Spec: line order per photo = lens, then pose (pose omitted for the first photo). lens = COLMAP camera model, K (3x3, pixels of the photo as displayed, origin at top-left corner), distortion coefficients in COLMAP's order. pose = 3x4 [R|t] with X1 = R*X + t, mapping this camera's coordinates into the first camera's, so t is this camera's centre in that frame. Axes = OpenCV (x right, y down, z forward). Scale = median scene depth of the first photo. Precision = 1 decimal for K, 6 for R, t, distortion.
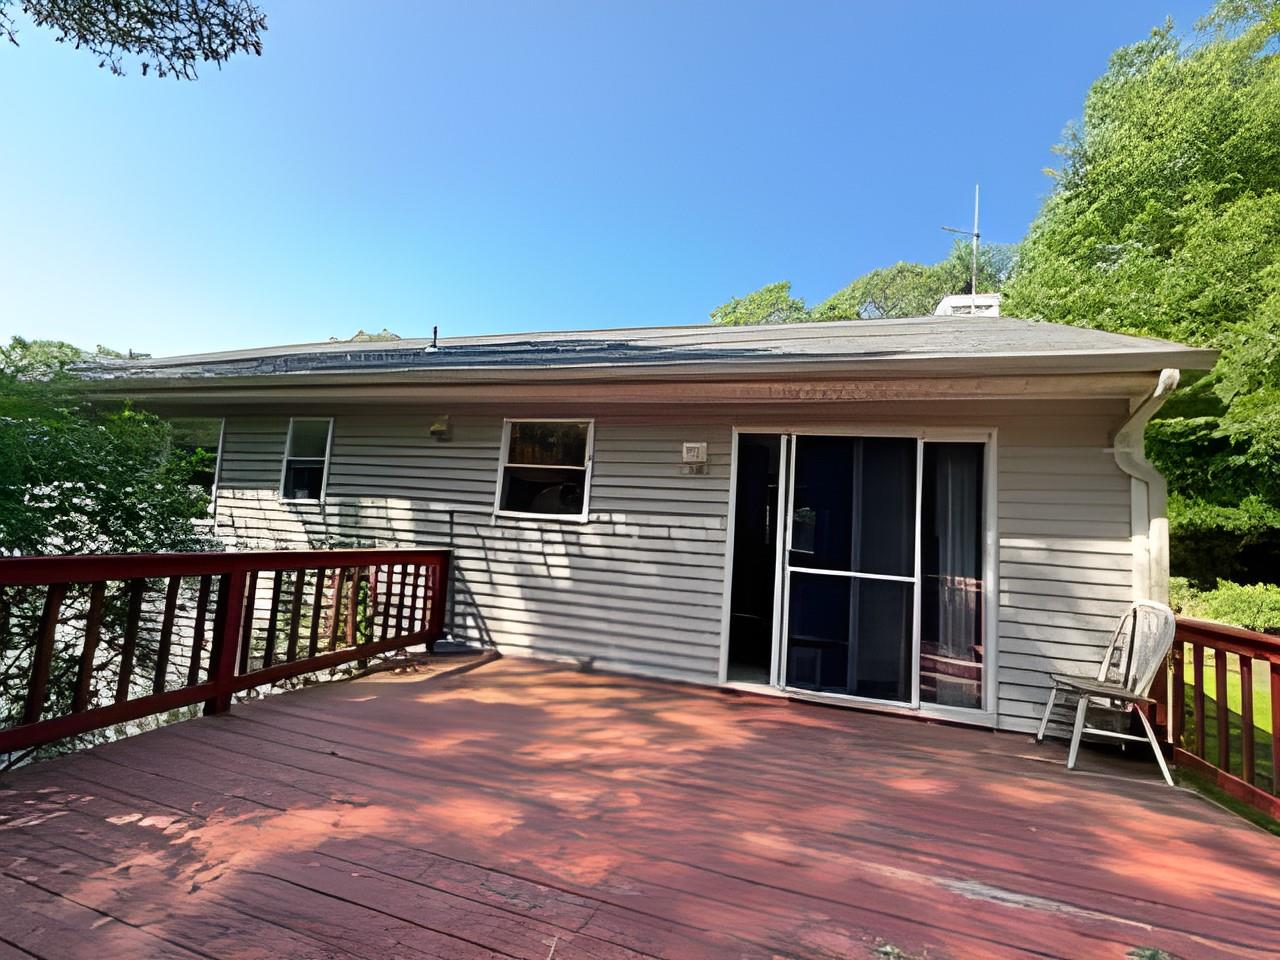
lens RADIAL K [[502.5, 0, 640.0], [0, 502.5, 480.0], [0, 0, 1]] dist [0.000828, 0.000048]
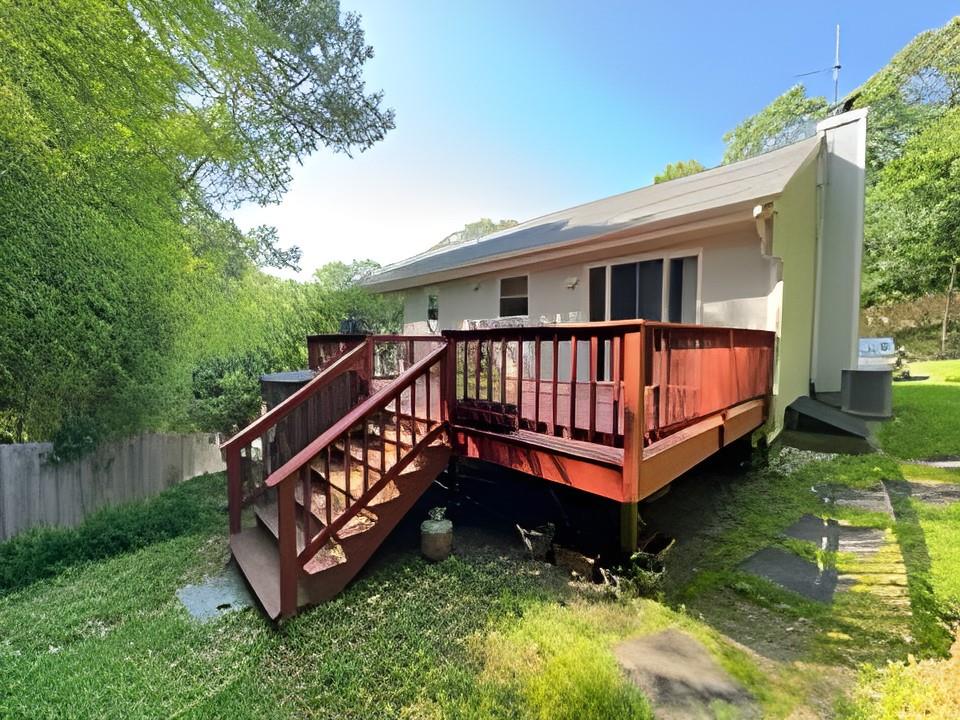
lens RADIAL K [[376.9, 0, 480.0], [0, 376.9, 360.0], [0, 0, 1]] dist [0.000828, 0.000048]
pose [[0.863120, -0.045559, -0.502940, 0.589526], [0.114109, 0.987759, 0.106351, 0.067284], [0.491938, -0.149184, 0.857753, -0.643635]]
